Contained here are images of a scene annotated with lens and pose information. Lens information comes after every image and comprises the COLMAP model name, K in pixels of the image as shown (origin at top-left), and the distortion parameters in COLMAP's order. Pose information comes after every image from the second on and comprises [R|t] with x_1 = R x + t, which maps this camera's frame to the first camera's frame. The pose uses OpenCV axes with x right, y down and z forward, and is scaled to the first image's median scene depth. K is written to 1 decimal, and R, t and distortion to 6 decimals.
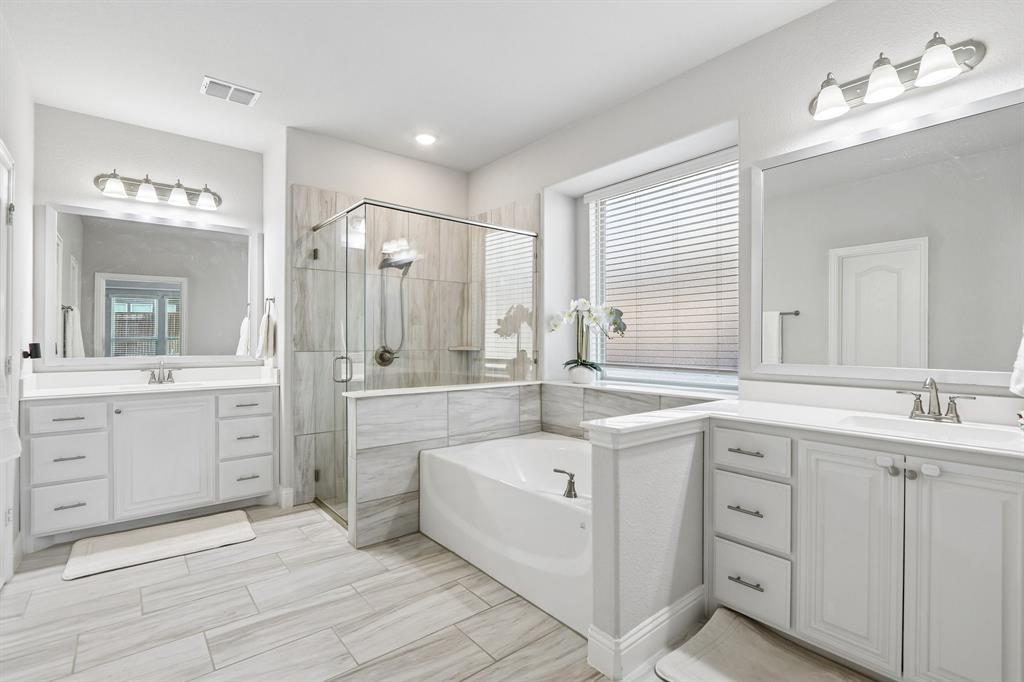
lens RADIAL K [[480.2, 0, 522.4], [0, 480.2, 337.4], [0, 0, 1]] dist [-0.016605, 0.004568]
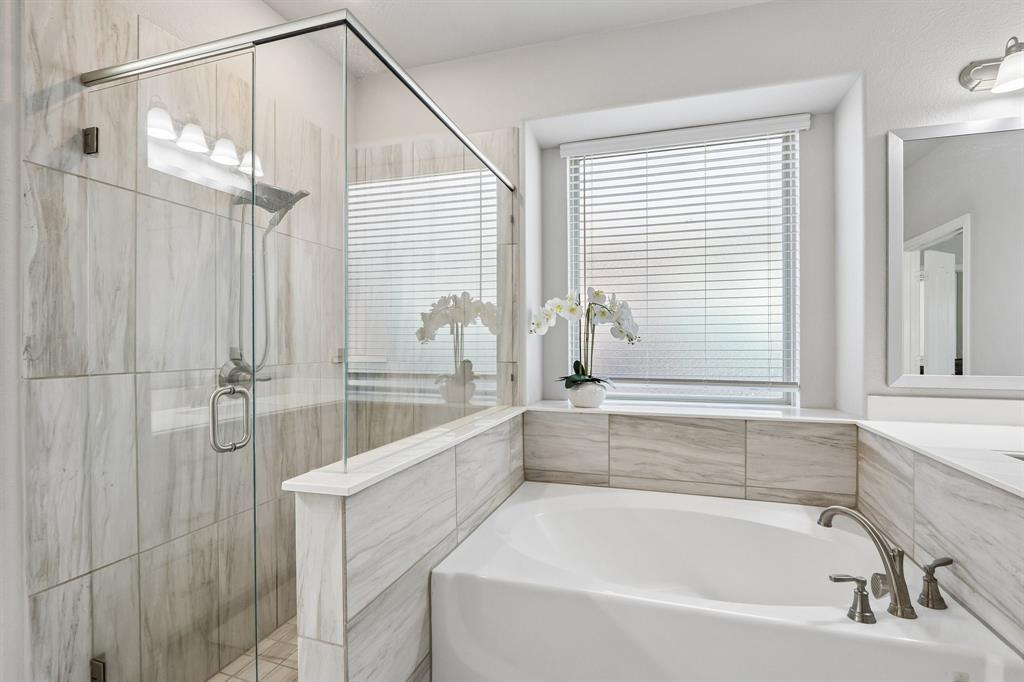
lens RADIAL K [[480.2, 0, 512.6], [0, 480.2, 343.7], [0, 0, 1]] dist [-0.016605, 0.004568]
pose [[0.842410, -0.002179, 0.538833, -0.353365], [-0.003271, 0.999953, 0.009158, -0.003918], [-0.538828, -0.009477, 0.842363, 0.465156]]
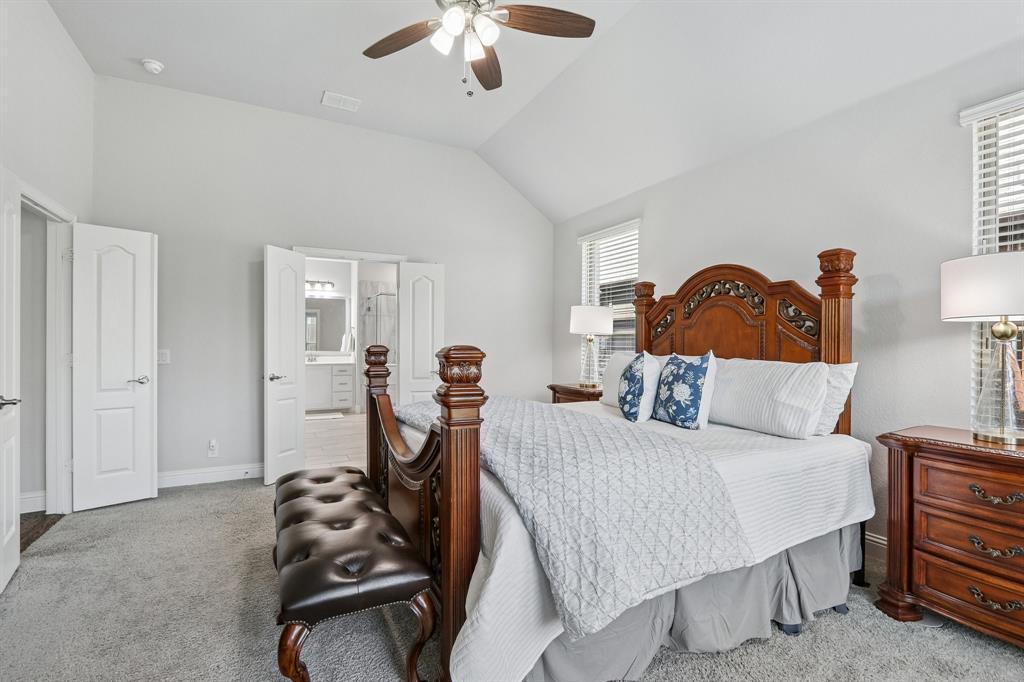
lens RADIAL K [[480.2, 0, 514.1], [0, 480.2, 342.3], [0, 0, 1]] dist [-0.016605, 0.004568]
pose [[0.976549, 0.005210, -0.215234, 0.810135], [-0.003391, 0.999955, 0.008820, -0.031289], [0.215271, -0.007883, 0.976523, -1.214421]]
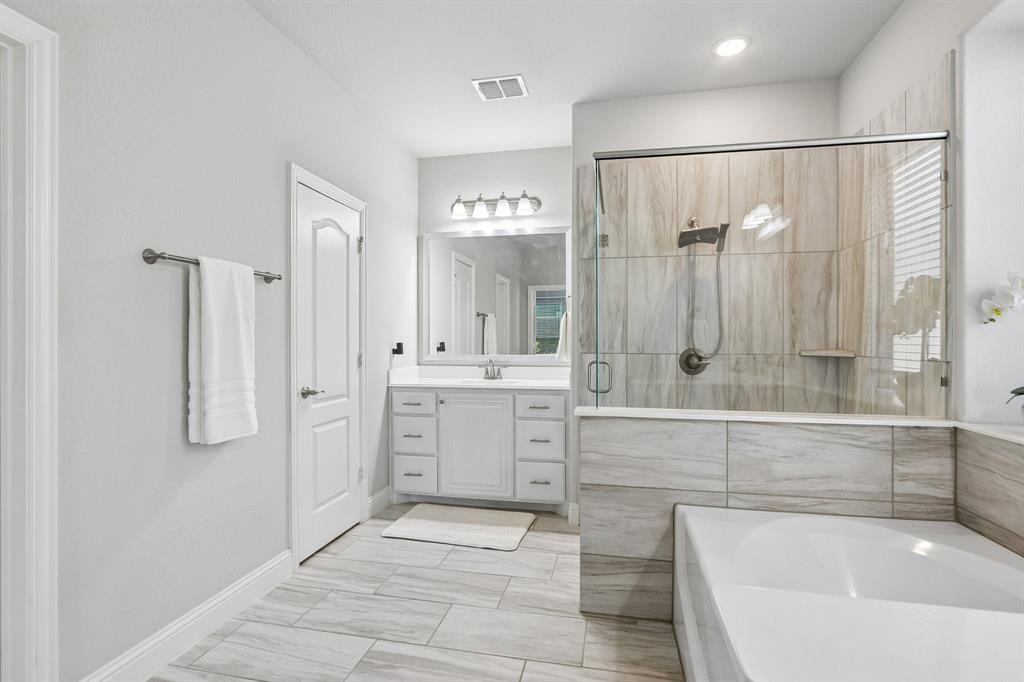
lens RADIAL K [[480.2, 0, 512.9], [0, 480.2, 340.5], [0, 0, 1]] dist [-0.016605, 0.004568]
pose [[0.615696, 0.000871, -0.787983, 0.152622], [0.004994, 0.999975, 0.005008, 0.000981], [0.787968, -0.007018, 0.615676, 0.347867]]
